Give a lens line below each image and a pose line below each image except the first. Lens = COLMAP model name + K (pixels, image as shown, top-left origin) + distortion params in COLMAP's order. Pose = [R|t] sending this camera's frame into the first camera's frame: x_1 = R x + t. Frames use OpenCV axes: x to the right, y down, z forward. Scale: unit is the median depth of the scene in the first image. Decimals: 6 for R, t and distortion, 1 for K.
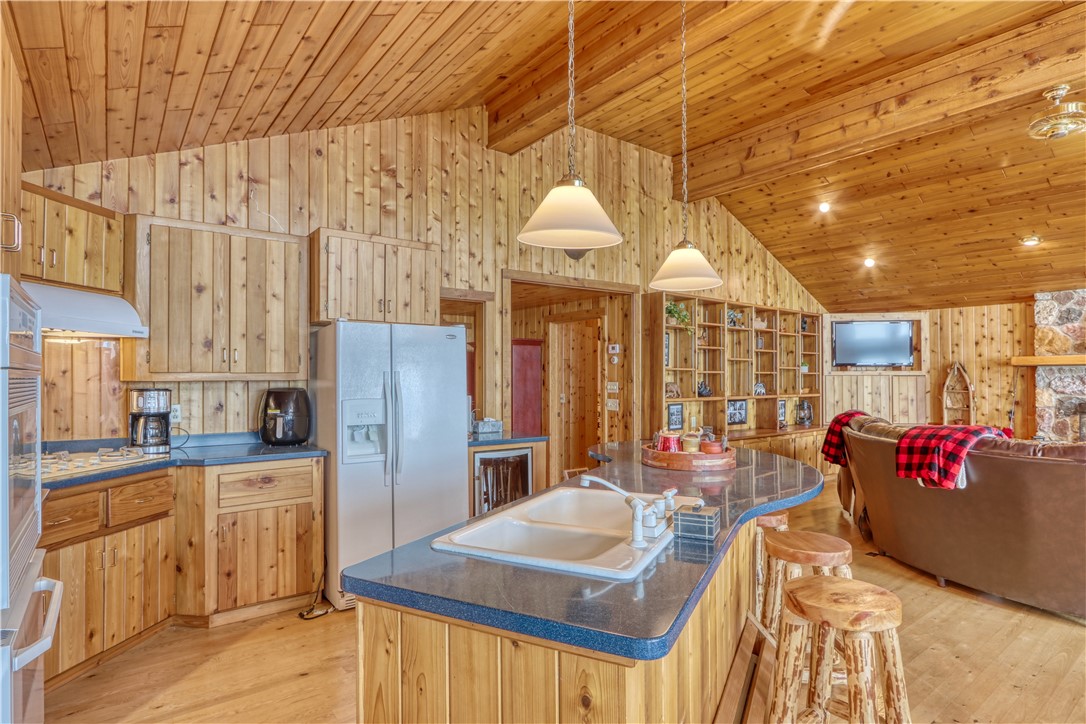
lens RADIAL K [[576.9, 0, 526.1], [0, 576.9, 367.7], [0, 0, 1]] dist [-0.018268, 0.003321]
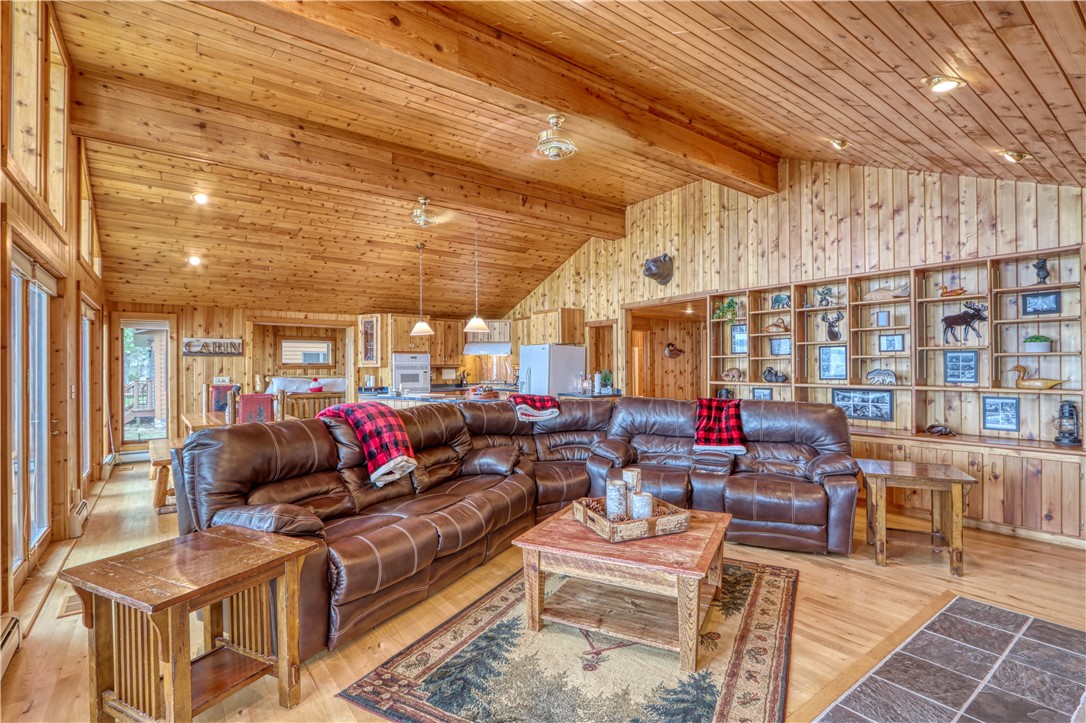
lens RADIAL K [[516.7, 0, 532.8], [0, 516.7, 364.1], [0, 0, 1]] dist [-0.003666, -0.000681]
pose [[-0.021751, -0.006867, -0.999740, 1.270060], [0.019542, 0.999782, -0.007293, 0.017035], [0.999572, -0.019696, -0.021612, 0.611512]]
